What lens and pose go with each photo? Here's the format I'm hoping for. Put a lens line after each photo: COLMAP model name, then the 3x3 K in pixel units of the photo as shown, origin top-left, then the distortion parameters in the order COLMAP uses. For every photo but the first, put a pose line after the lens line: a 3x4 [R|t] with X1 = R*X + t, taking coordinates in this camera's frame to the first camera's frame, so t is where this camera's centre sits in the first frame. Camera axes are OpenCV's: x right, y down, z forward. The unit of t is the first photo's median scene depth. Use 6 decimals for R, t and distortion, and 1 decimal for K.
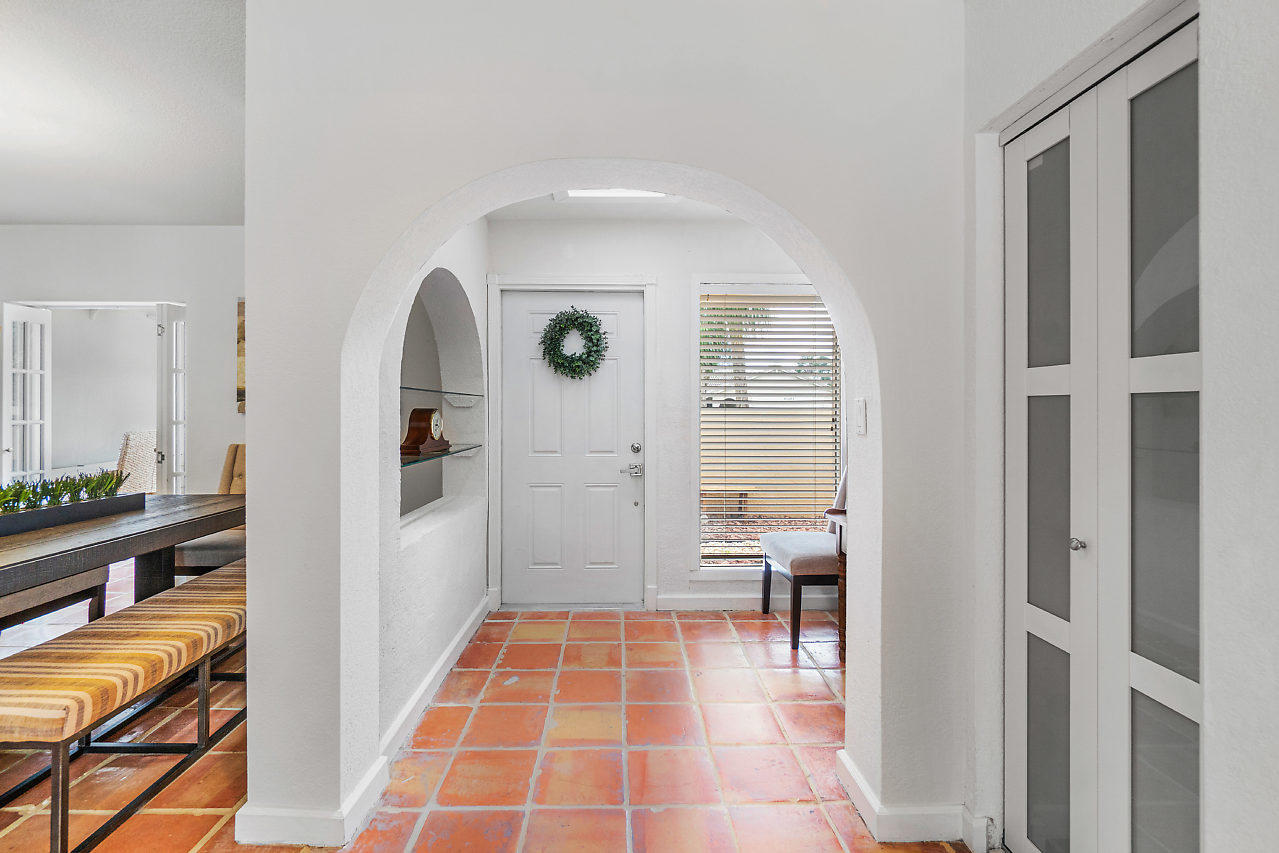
lens RADIAL K [[558.8, 0, 624.1], [0, 558.8, 412.6], [0, 0, 1]] dist [-0.001552, -0.000129]
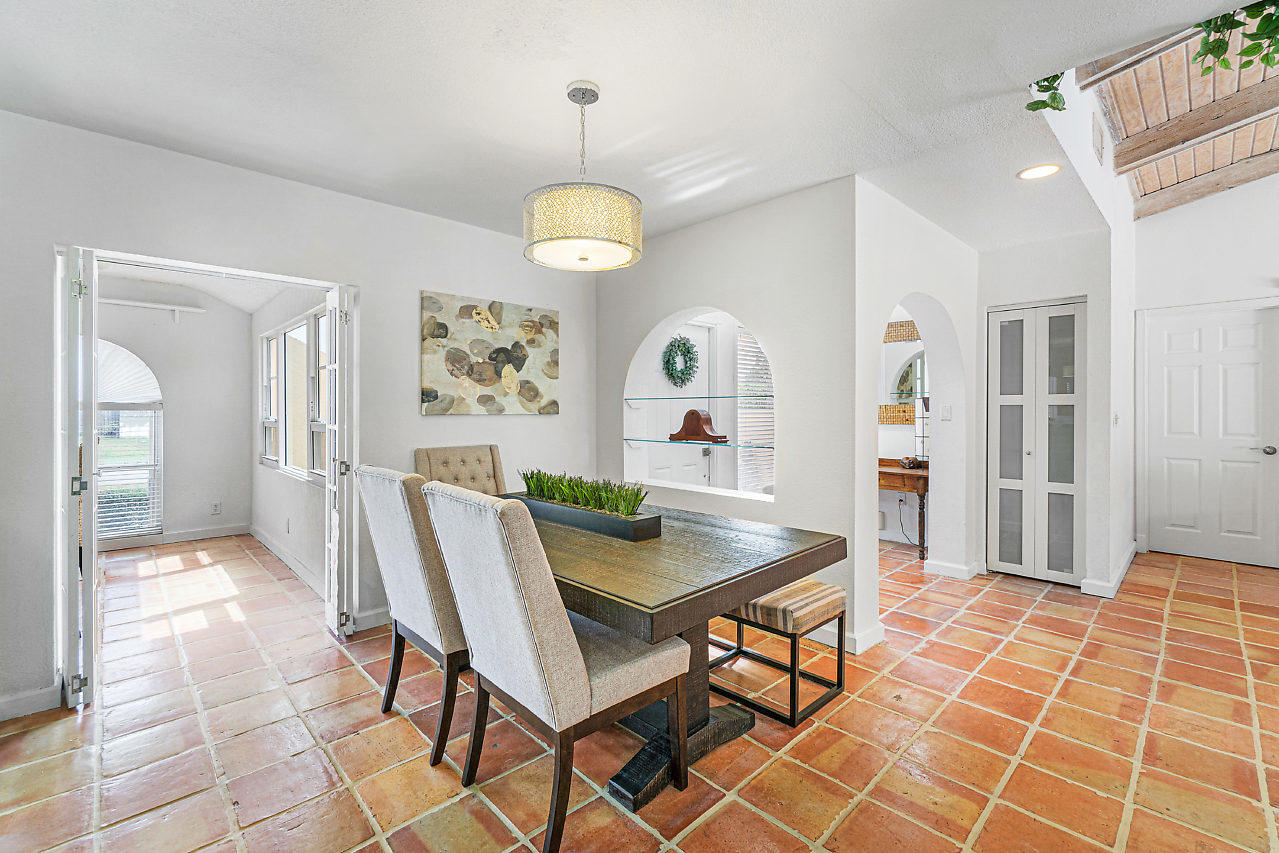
lens RADIAL K [[558.8, 0, 624.1], [0, 558.8, 412.6], [0, 0, 1]] dist [-0.001552, -0.000129]
pose [[0.734498, -0.008077, 0.678563, -2.728747], [0.003019, 0.999958, 0.008634, -0.020582], [-0.678604, -0.004293, 0.734492, 0.228565]]
